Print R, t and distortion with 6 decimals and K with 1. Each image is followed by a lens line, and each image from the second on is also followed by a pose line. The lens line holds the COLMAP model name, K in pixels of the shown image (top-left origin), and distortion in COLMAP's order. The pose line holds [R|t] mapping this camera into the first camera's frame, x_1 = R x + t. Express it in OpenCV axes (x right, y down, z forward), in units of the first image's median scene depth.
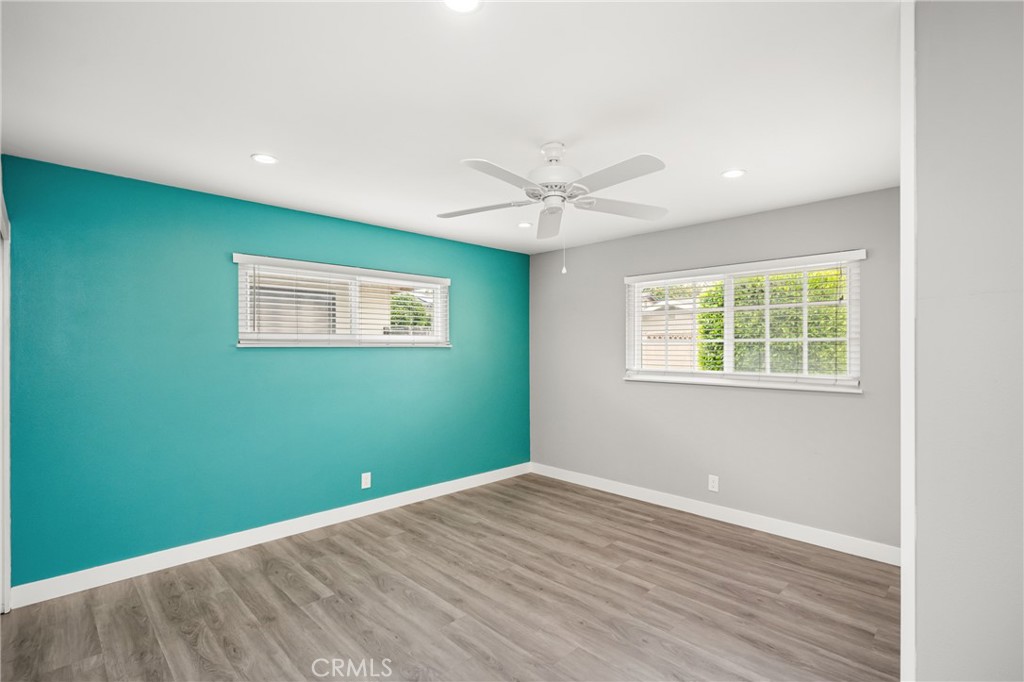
lens RADIAL K [[463.7, 0, 514.8], [0, 463.7, 342.9], [0, 0, 1]] dist [0.013244, -0.000063]
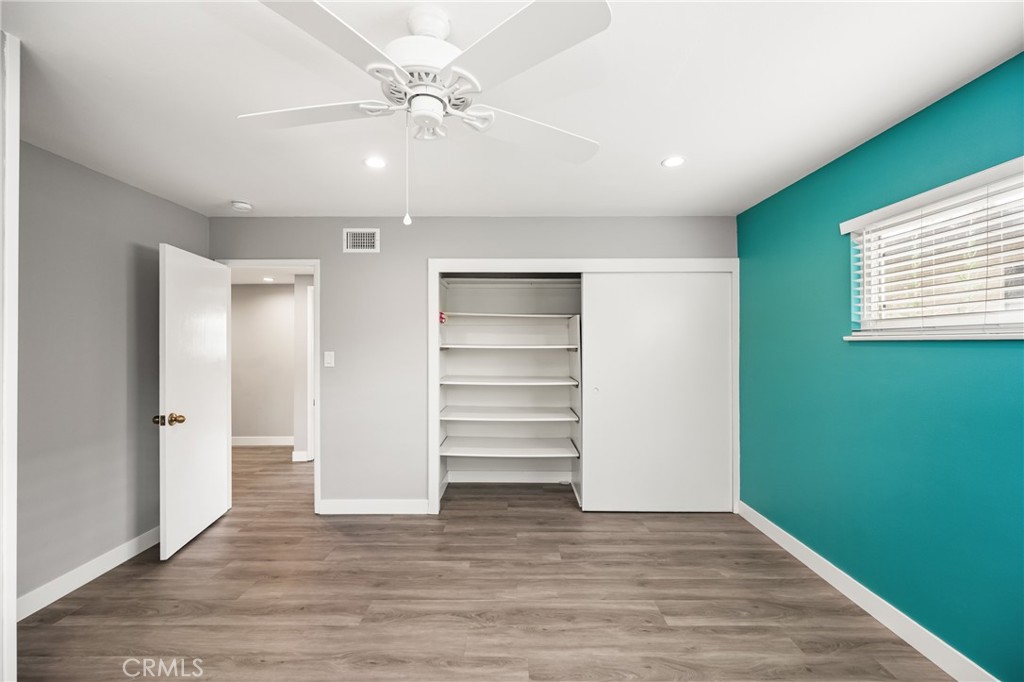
lens RADIAL K [[413.8, 0, 513.3], [0, 413.8, 337.0], [0, 0, 1]] dist [0.013267, -0.000303]
pose [[-0.691328, -0.001058, -0.722540, 0.385830], [0.014171, 0.999787, -0.015024, 0.008887], [0.722402, -0.020625, -0.691166, 1.374498]]
